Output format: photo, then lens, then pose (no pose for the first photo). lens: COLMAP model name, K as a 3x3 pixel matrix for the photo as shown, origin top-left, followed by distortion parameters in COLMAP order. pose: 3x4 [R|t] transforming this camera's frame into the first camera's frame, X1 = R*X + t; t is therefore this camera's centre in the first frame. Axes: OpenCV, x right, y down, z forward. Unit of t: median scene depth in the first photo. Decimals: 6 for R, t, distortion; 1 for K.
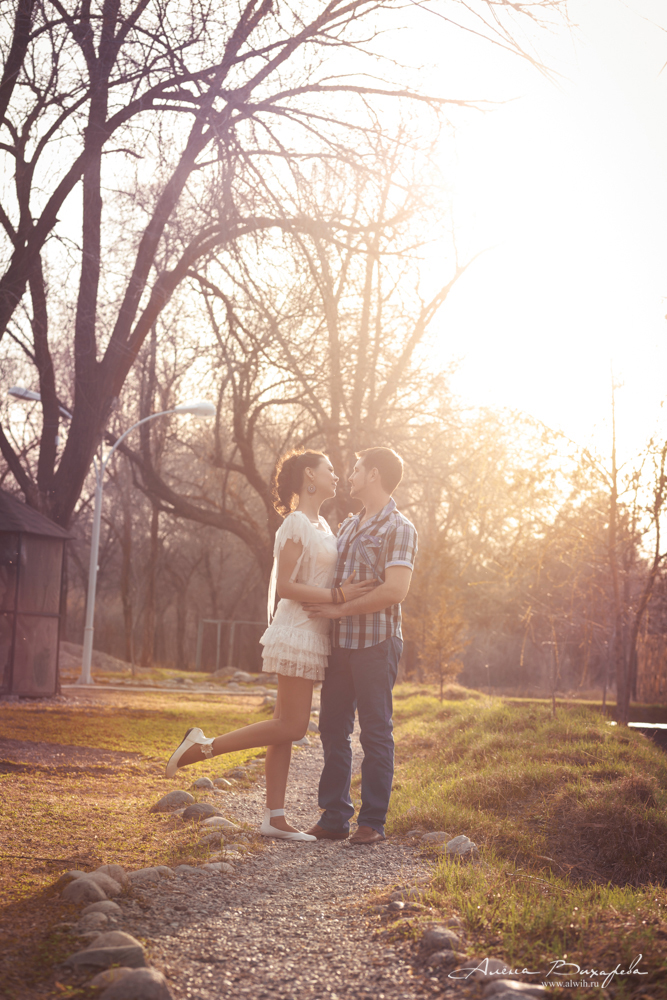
lens RADIAL K [[2281.1, 0, 333.5], [0, 2281.1, 500.0], [0, 0, 1]] dist [-0.026995, 0.277172]
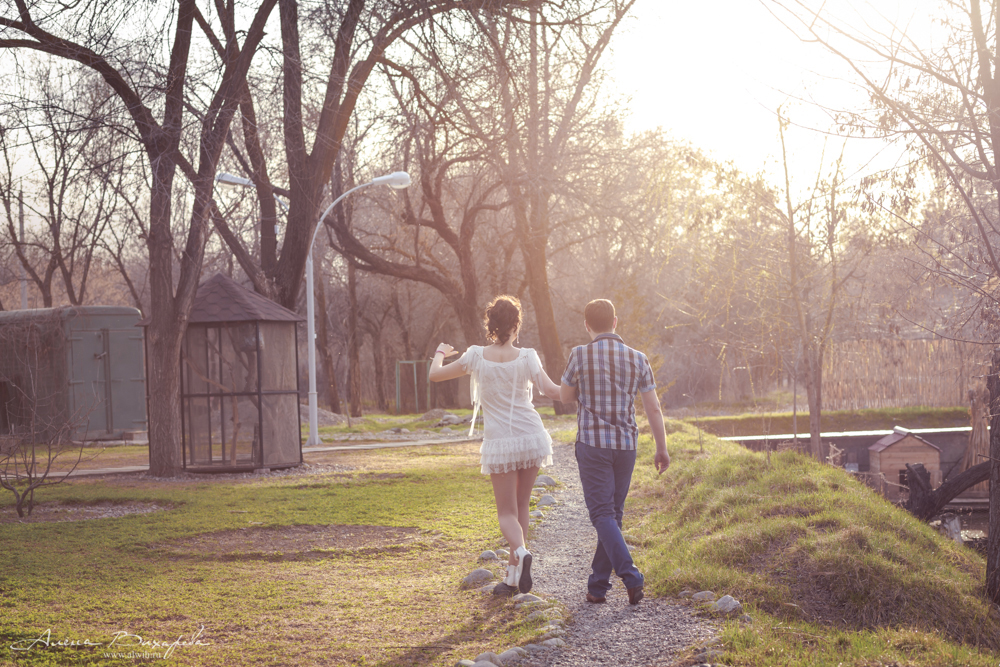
lens RADIAL K [[2281.1, 0, 500.0], [0, 2281.1, 333.5], [0, 0, 1]] dist [-0.026995, 0.277172]
pose [[0.995992, -0.089437, -0.001175, -0.013620], [0.089369, 0.994519, 0.054270, -0.019467], [-0.003685, -0.054157, 0.998526, -0.065686]]
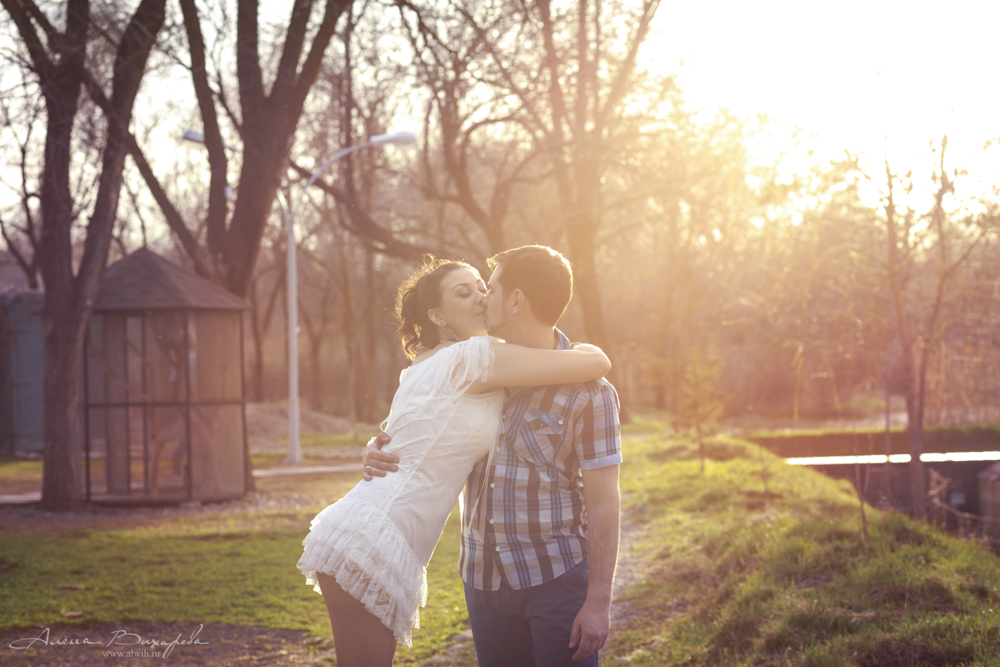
lens RADIAL K [[2281.1, 0, 500.0], [0, 2281.1, 333.5], [0, 0, 1]] dist [-0.026995, 0.277172]
pose [[0.996293, -0.078275, -0.035687, 0.004739], [0.080101, 0.995377, 0.052987, -0.007836], [0.031375, -0.055649, 0.997957, 0.113060]]
